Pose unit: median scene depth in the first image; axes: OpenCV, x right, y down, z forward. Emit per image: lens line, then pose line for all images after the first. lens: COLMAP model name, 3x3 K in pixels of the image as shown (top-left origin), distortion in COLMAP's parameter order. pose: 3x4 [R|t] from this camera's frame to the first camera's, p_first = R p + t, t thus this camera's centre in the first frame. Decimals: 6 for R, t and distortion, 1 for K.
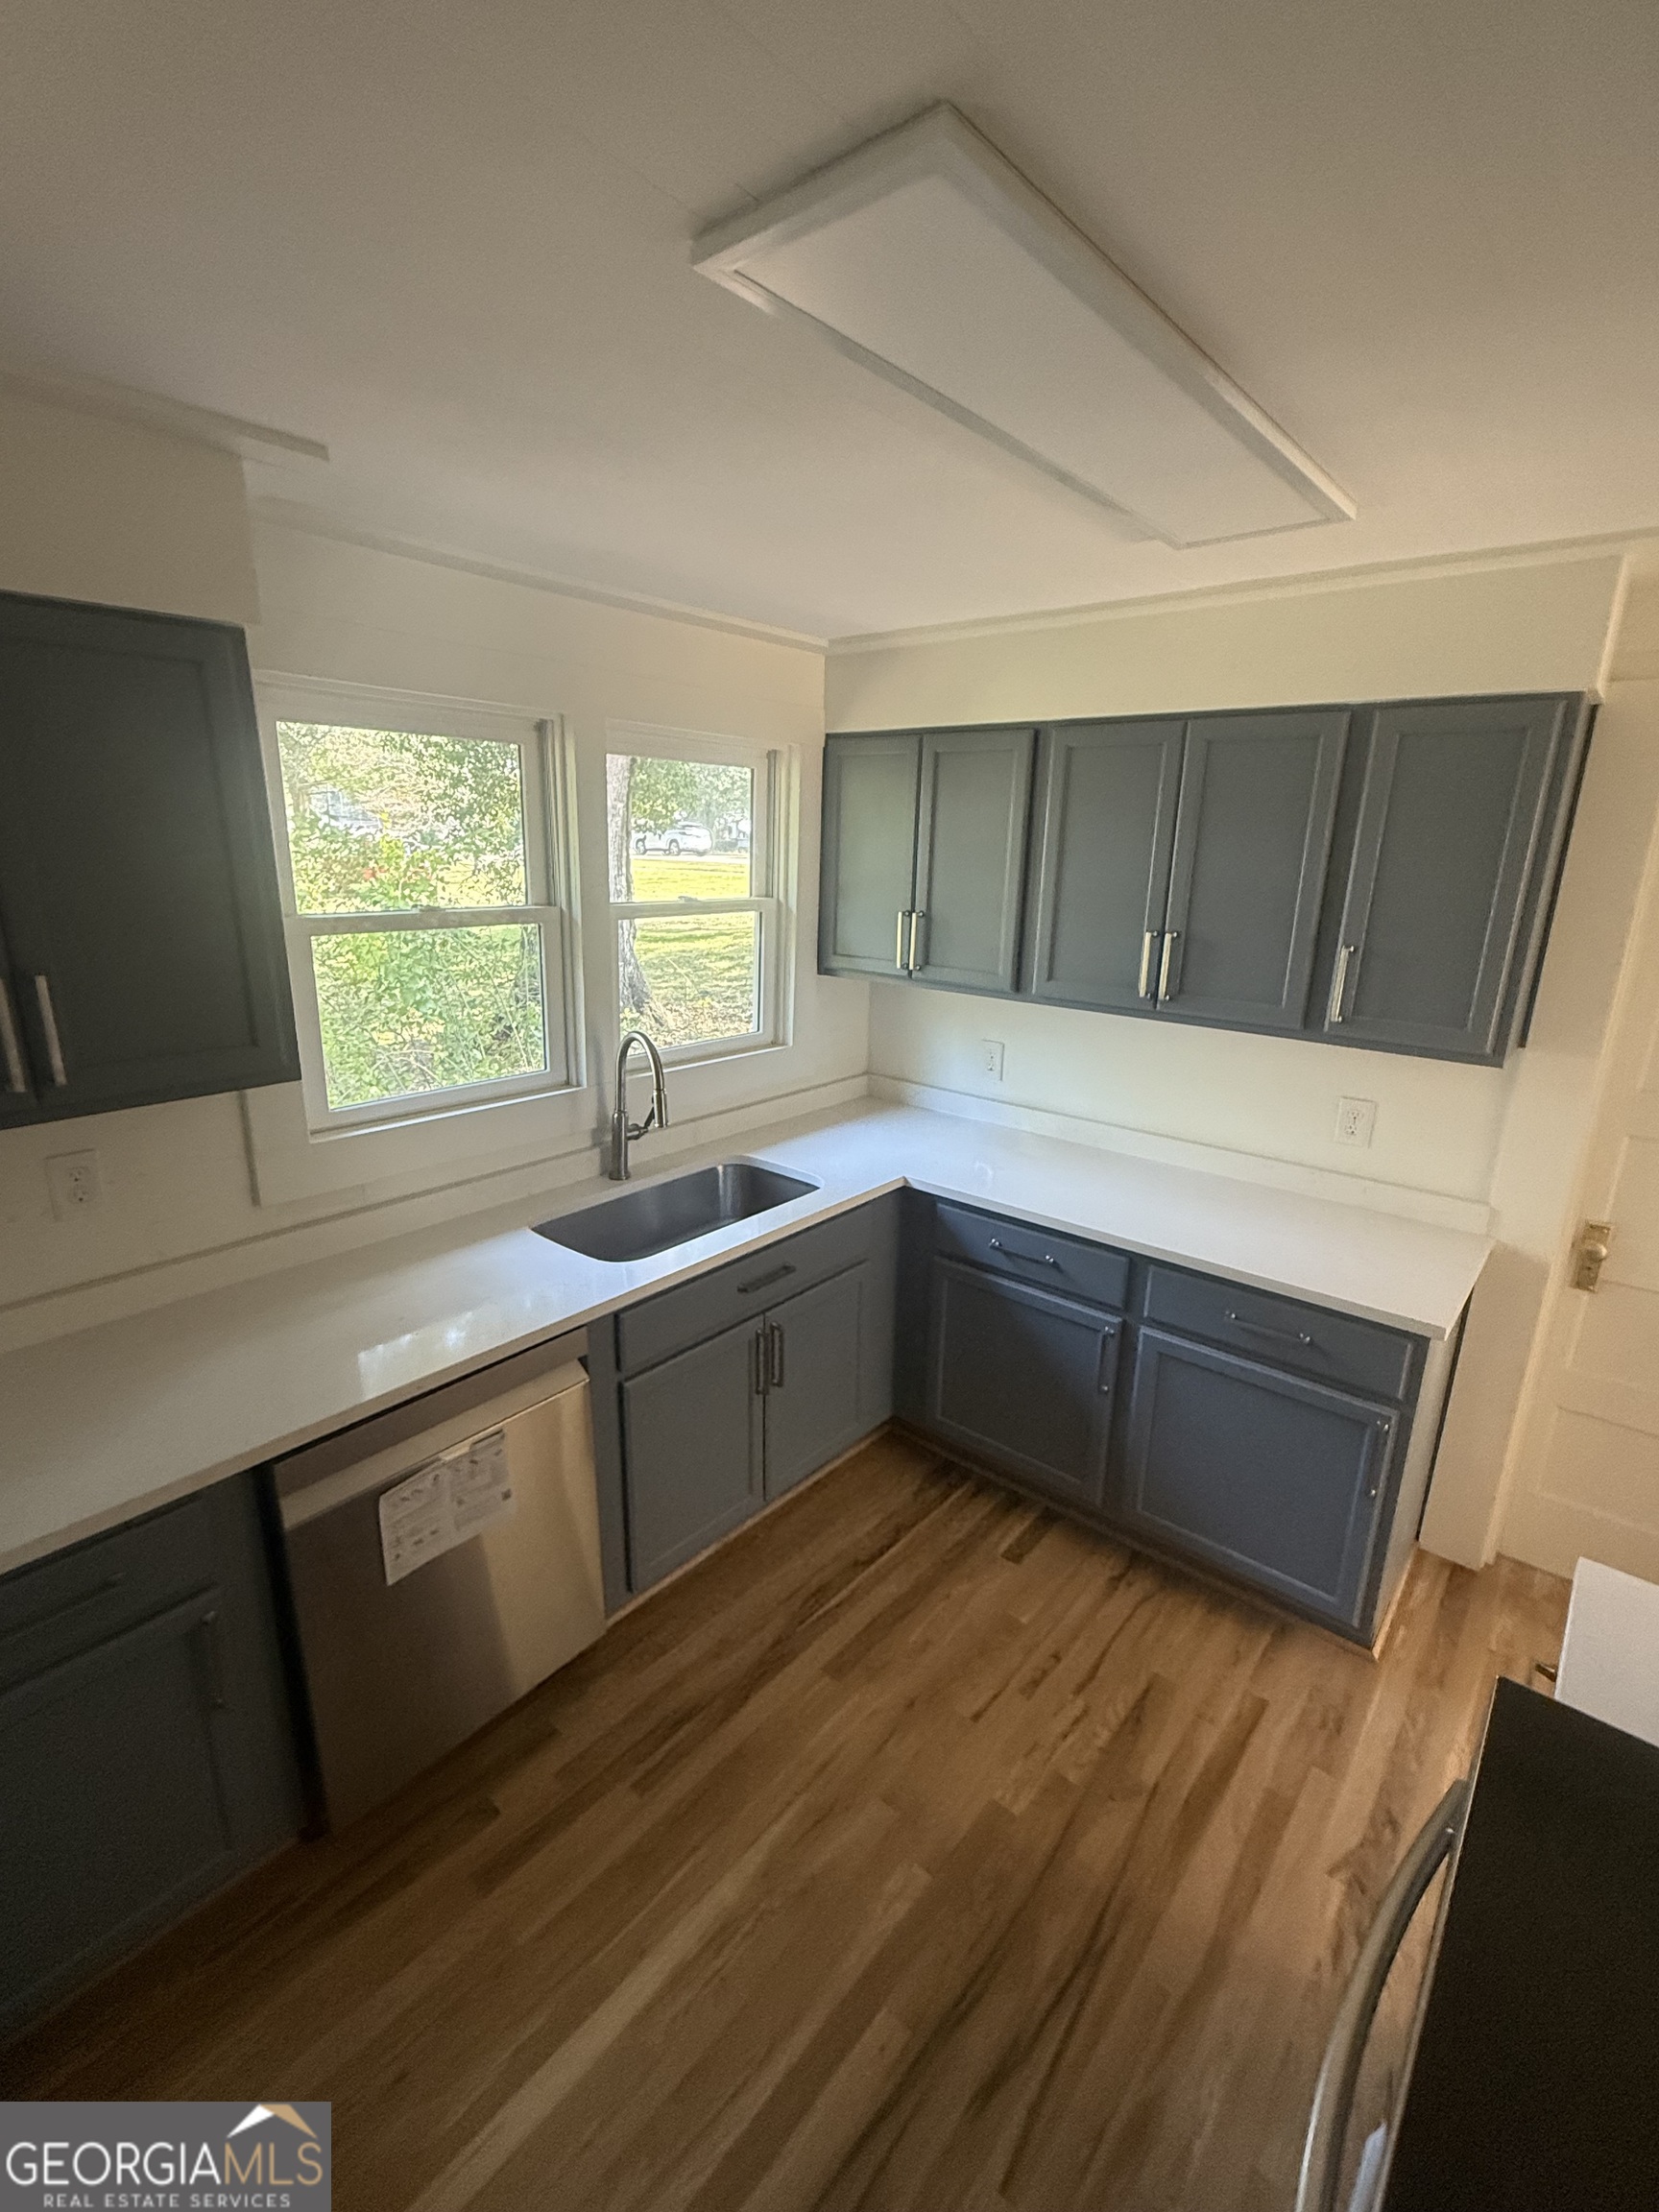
lens RADIAL K [[981.1, 0, 837.4], [0, 981.1, 1096.2], [0, 0, 1]] dist [0.000273, -0.001229]
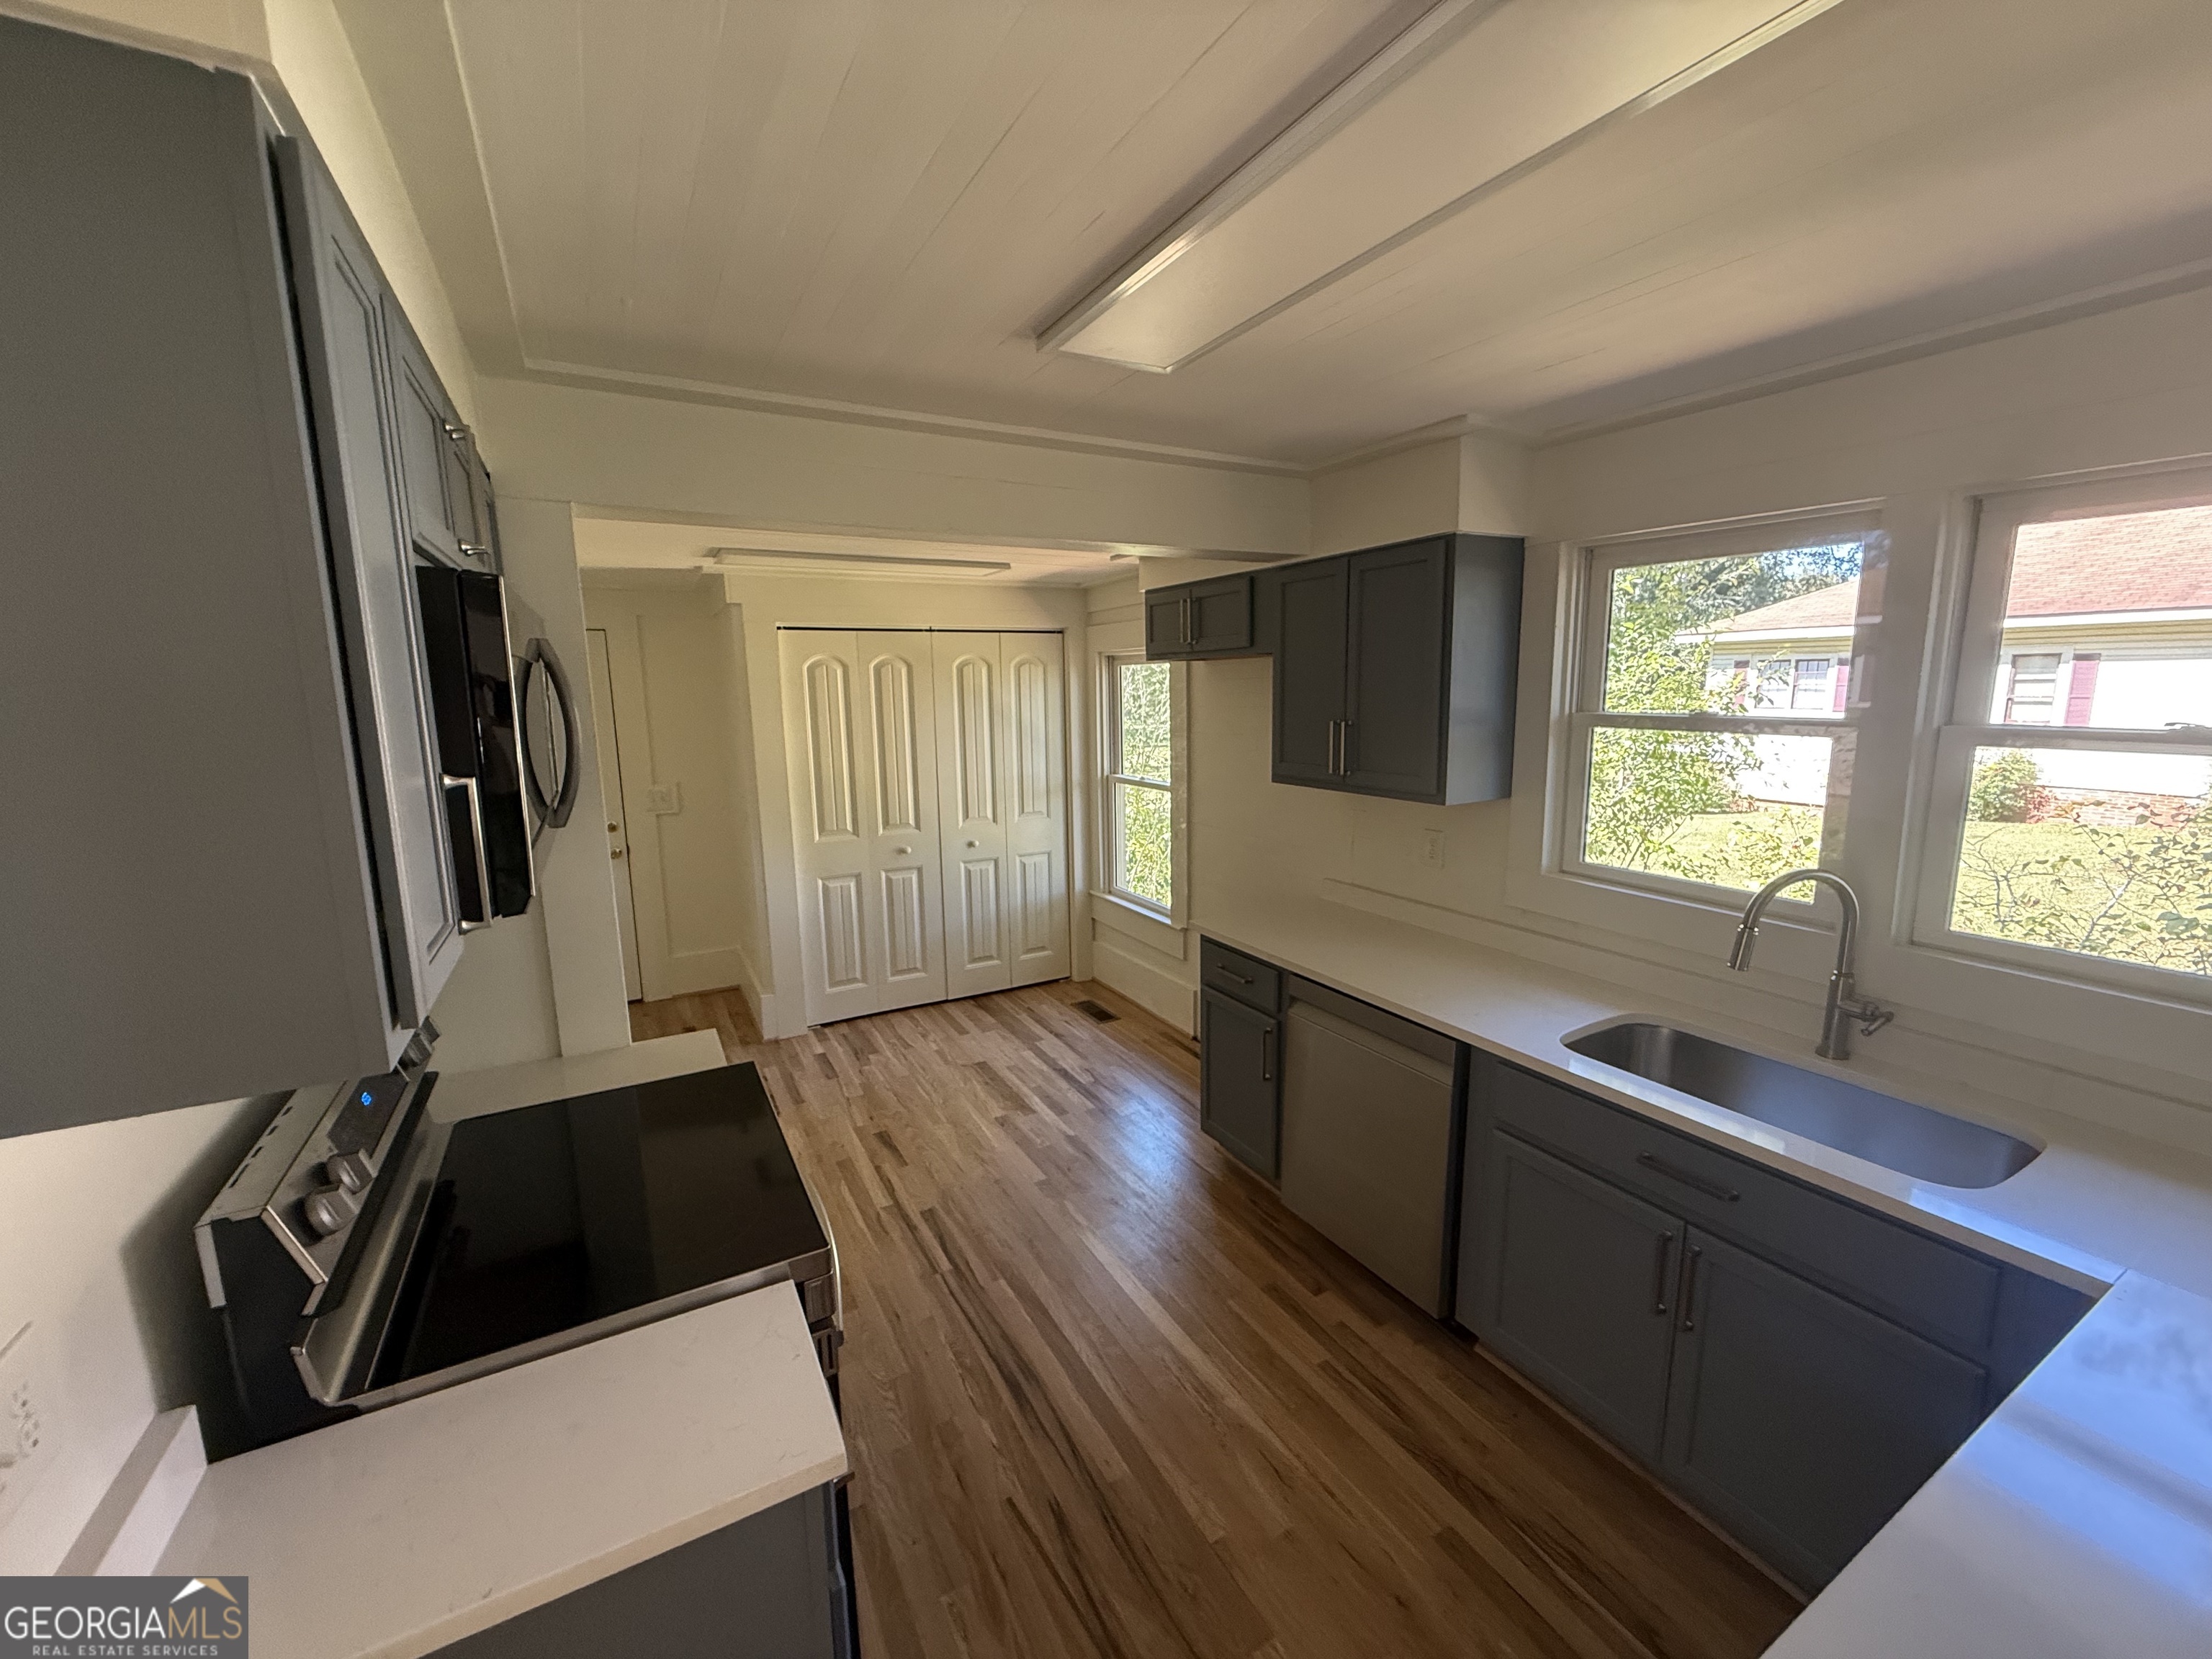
lens RADIAL K [[880.6, 0, 1097.7], [0, 880.6, 826.1], [0, 0, 1]] dist [-0.002457, 0.001145]
pose [[-0.358800, 0.132152, -0.924012, 0.729453], [-0.239613, 0.943714, 0.228013, -0.132441], [0.902135, 0.303216, -0.306939, 0.714315]]
